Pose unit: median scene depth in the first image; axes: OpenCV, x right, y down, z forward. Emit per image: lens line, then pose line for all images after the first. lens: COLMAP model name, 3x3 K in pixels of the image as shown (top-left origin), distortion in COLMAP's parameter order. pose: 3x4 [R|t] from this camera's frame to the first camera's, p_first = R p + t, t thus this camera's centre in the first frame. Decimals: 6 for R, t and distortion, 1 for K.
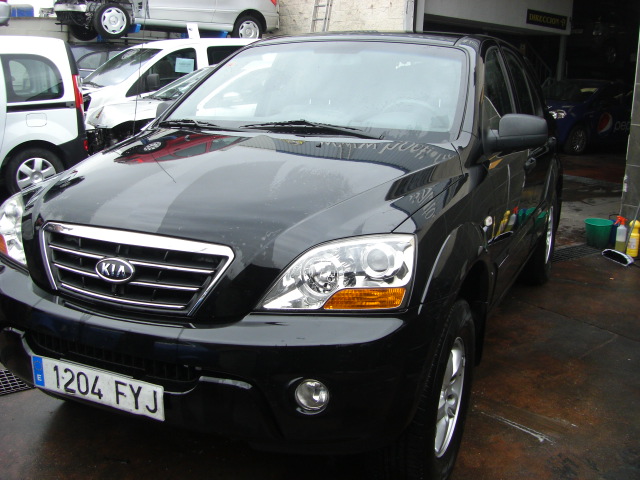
lens RADIAL K [[715.9, 0, 320.7], [0, 715.9, 239.1], [0, 0, 1]] dist [-0.134291, 0.000000]
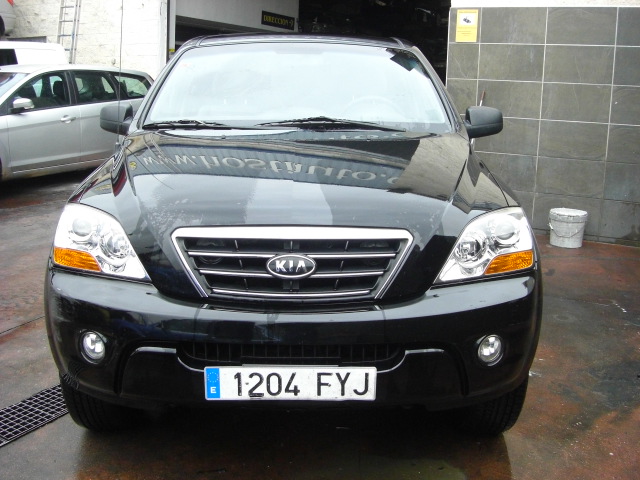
lens RADIAL K [[715.9, 0, 317.7], [0, 715.9, 236.5], [0, 0, 1]] dist [-0.134291, 0.000000]
pose [[0.902446, -0.100375, 0.418946, -0.679205], [0.102219, 0.994597, 0.018106, -0.012688], [-0.418500, 0.026485, 0.907831, 0.059685]]
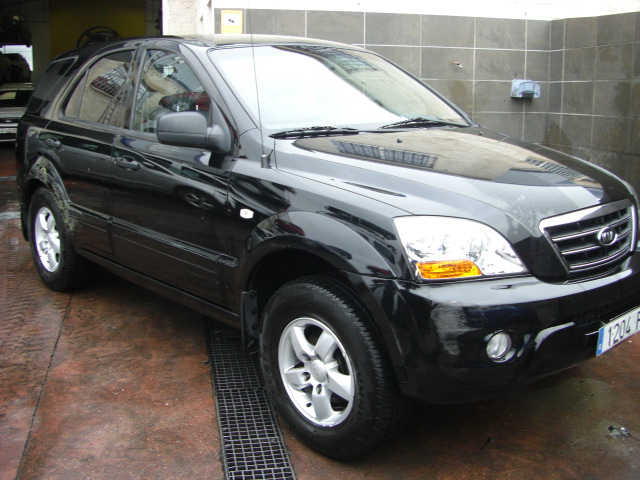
lens RADIAL K [[702.1, 0, 319.4], [0, 702.1, 237.2], [0, 0, 1]] dist [-0.118636, 0.000000]
pose [[0.398141, -0.226574, 0.888903, -1.592301], [0.217319, 0.964728, 0.148564, -0.249203], [-0.891210, 0.134026, 0.433337, 0.926014]]
